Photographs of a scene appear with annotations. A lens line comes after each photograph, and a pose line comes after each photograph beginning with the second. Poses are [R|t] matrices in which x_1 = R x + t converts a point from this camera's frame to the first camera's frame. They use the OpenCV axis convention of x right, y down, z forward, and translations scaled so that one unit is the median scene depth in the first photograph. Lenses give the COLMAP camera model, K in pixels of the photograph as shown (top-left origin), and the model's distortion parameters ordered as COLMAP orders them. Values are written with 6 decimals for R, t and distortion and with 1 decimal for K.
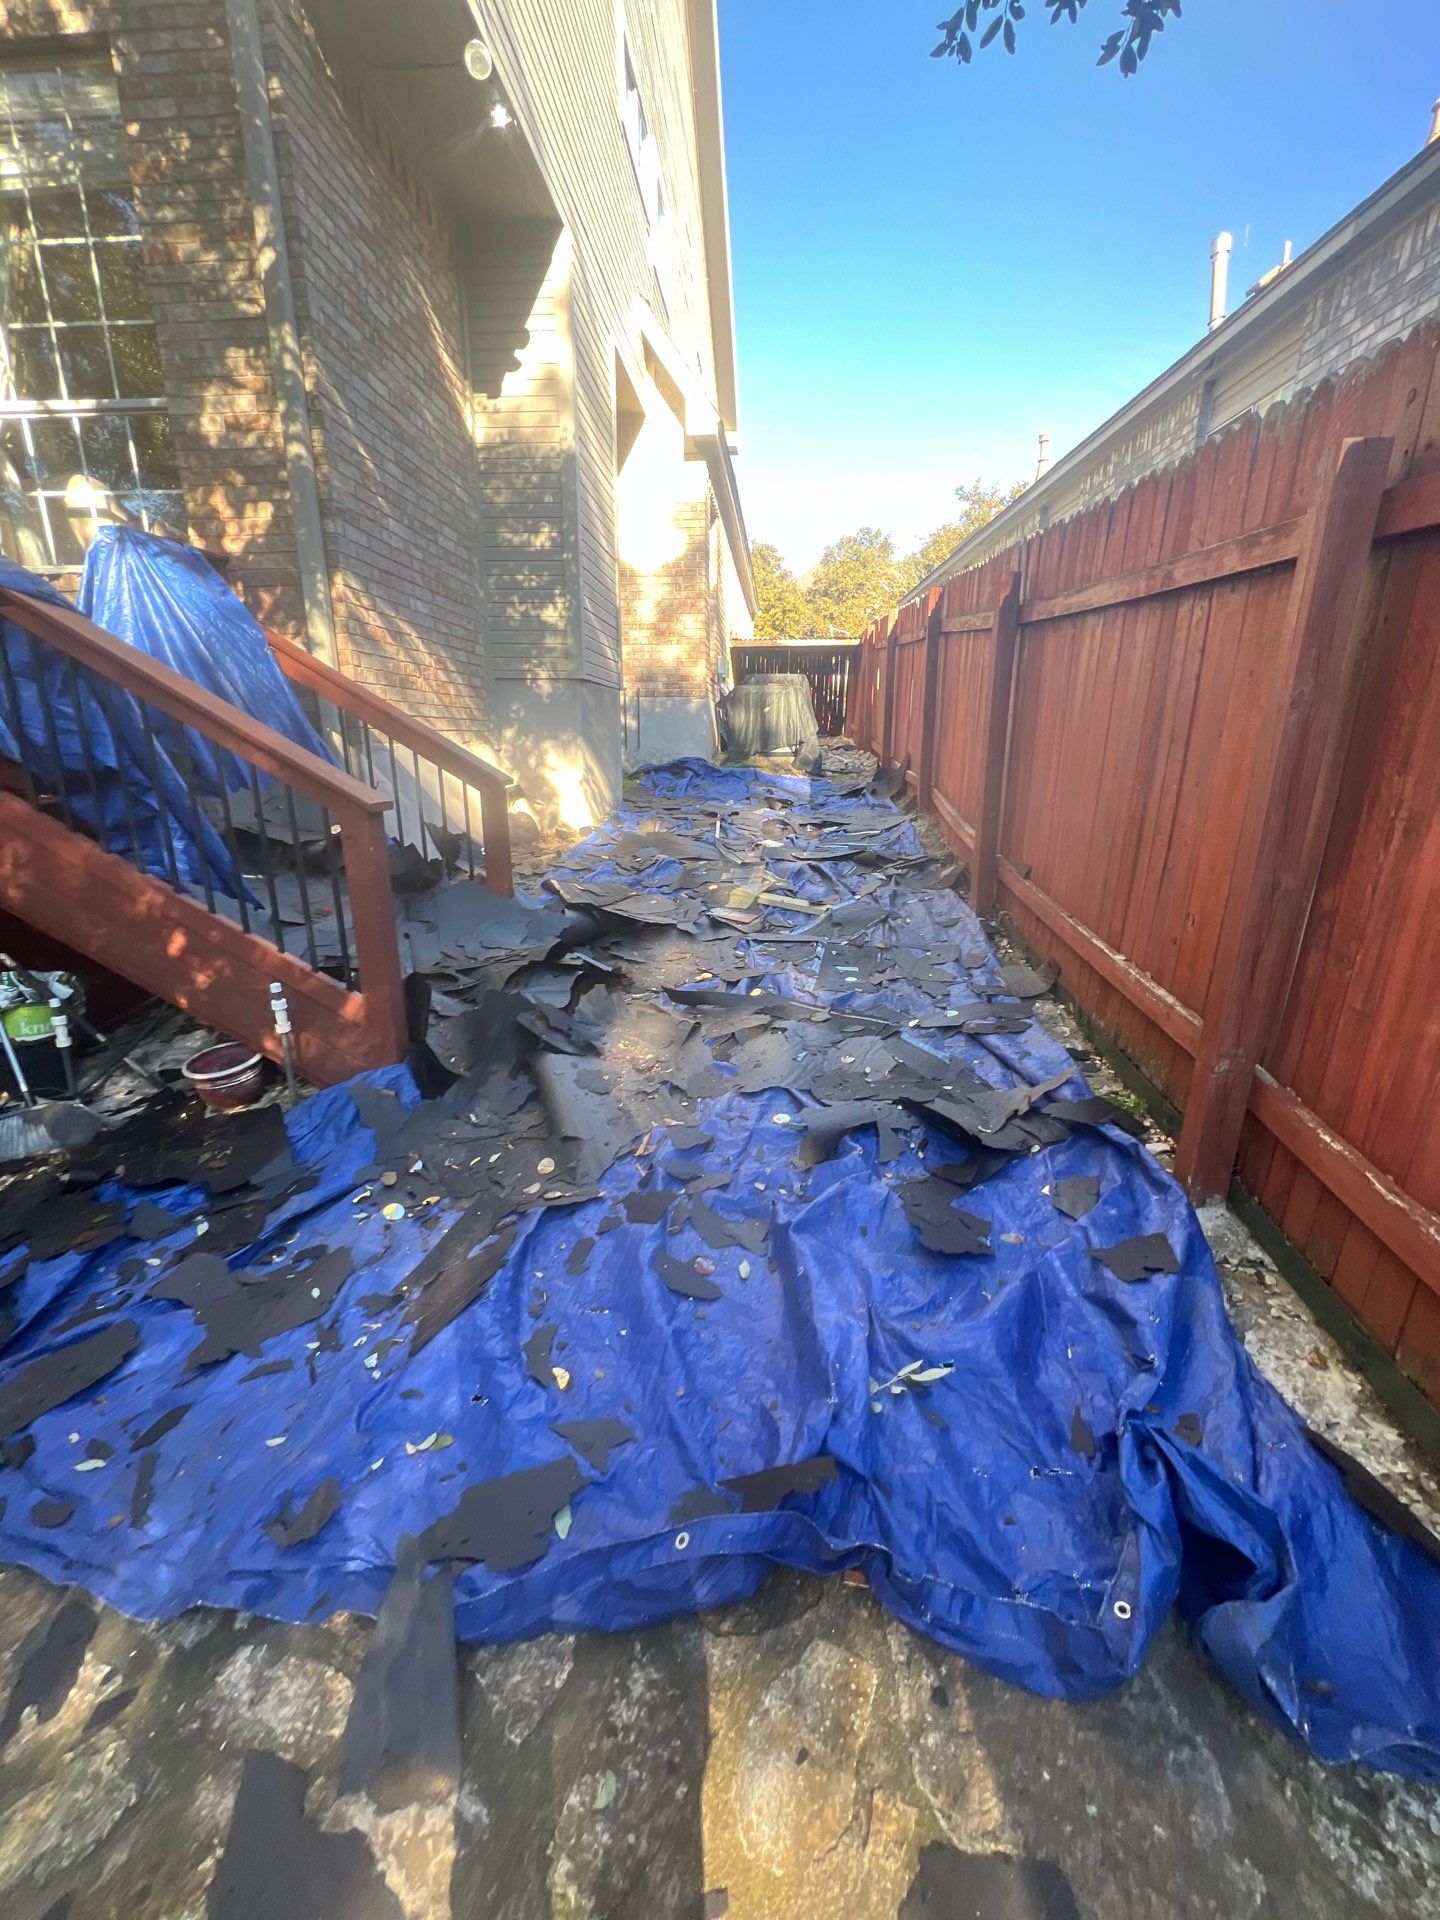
lens RADIAL K [[759.9, 0, 727.7], [0, 759.9, 959.1], [0, 0, 1]] dist [0.001778, -0.000621]
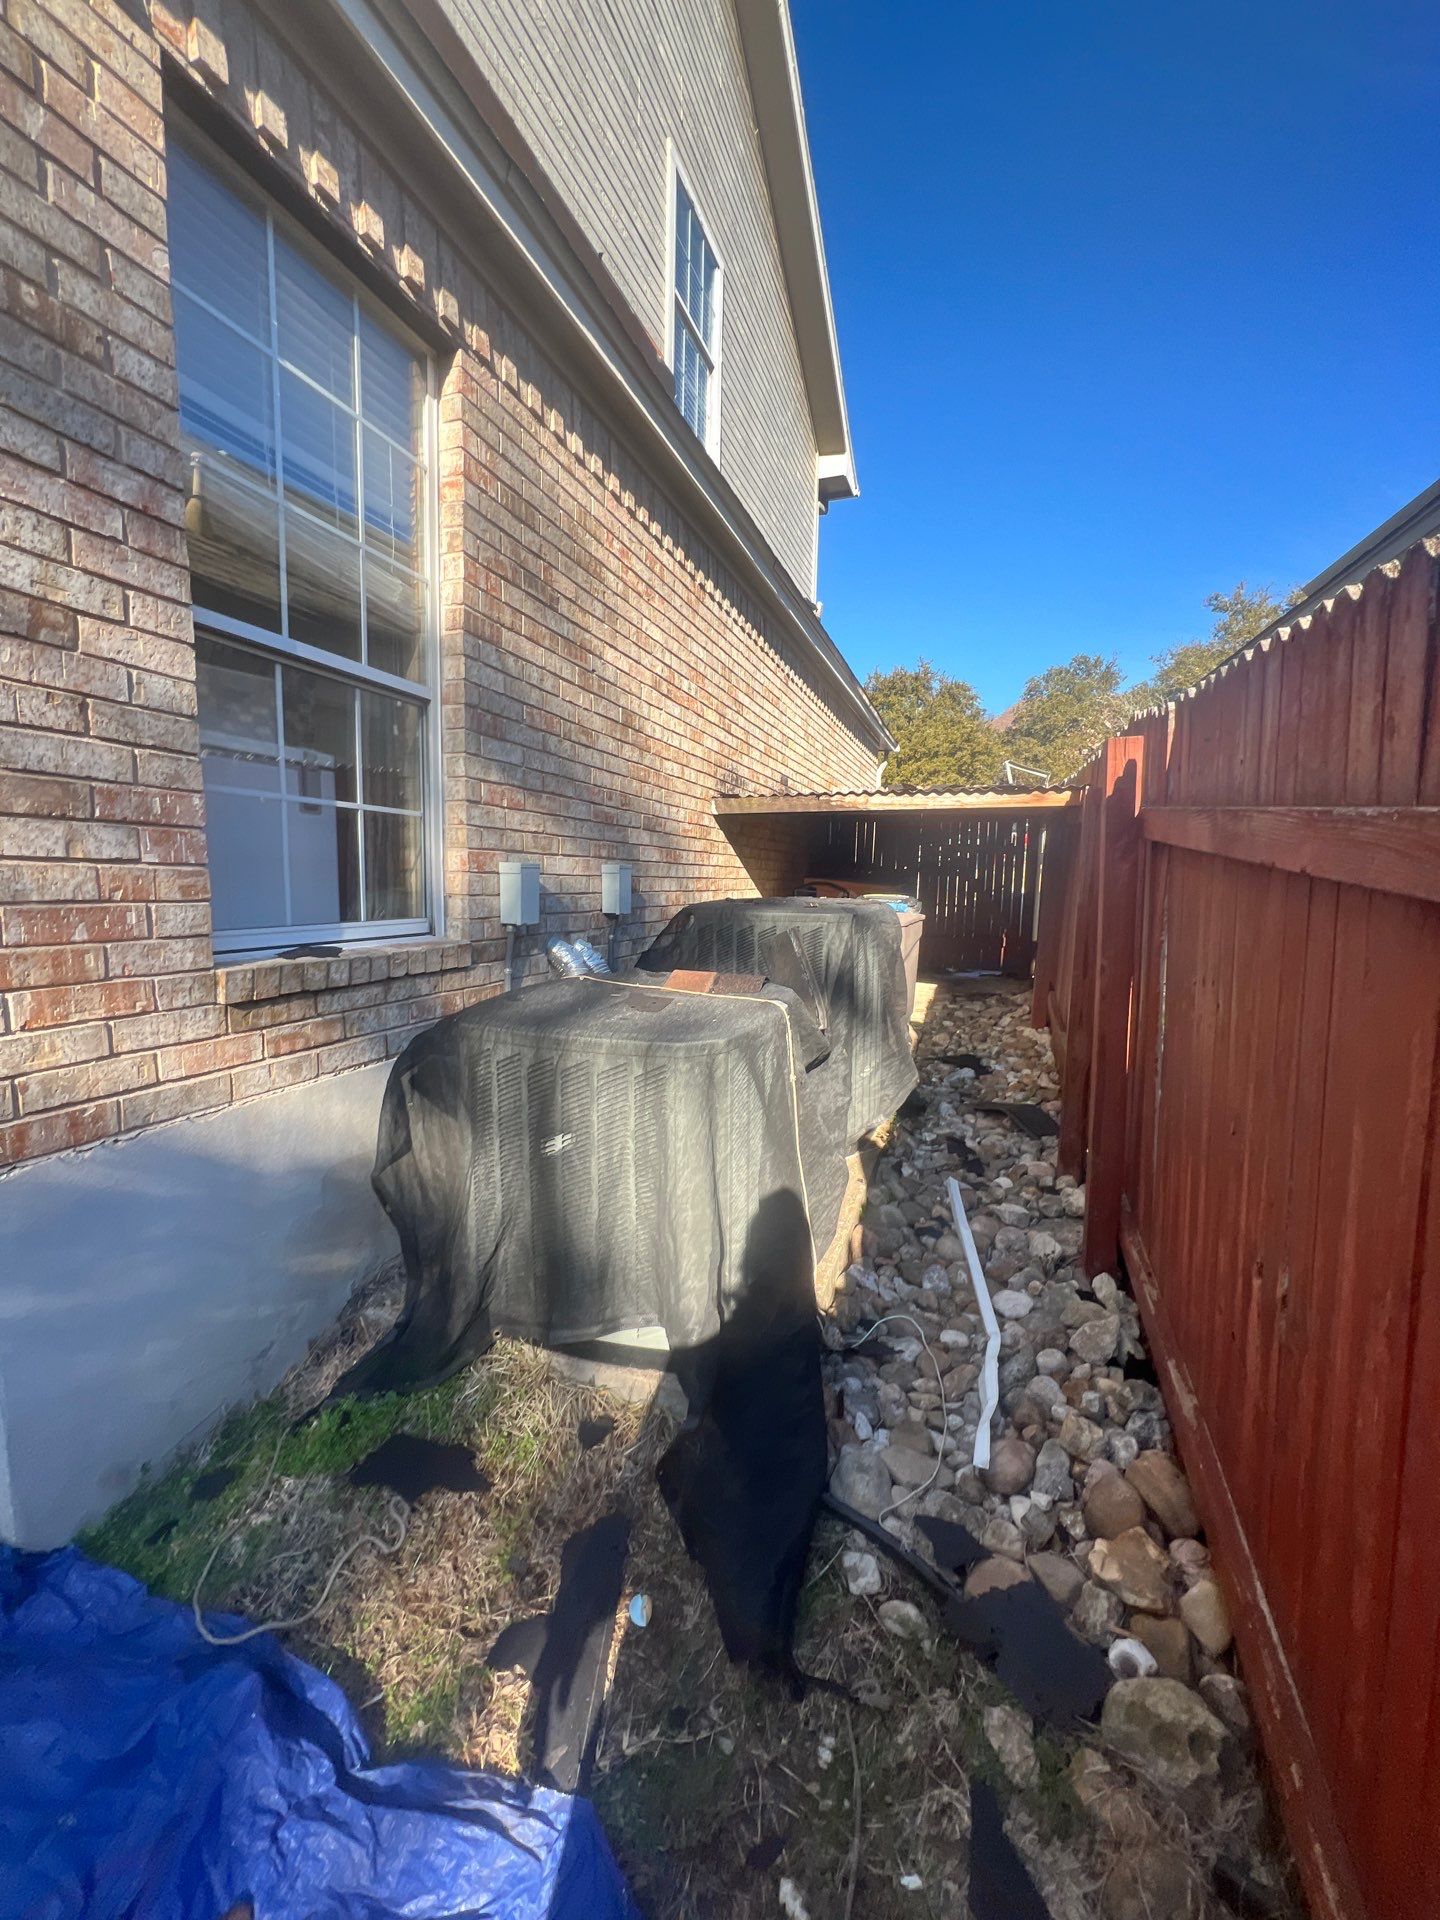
lens RADIAL K [[759.9, 0, 727.7], [0, 759.9, 959.1], [0, 0, 1]] dist [0.001778, -0.000621]
pose [[0.965902, 0.040020, -0.255796, 0.035092], [-0.083526, 0.983322, -0.161558, -0.079941], [0.245064, 0.177415, 0.953136, 0.180211]]
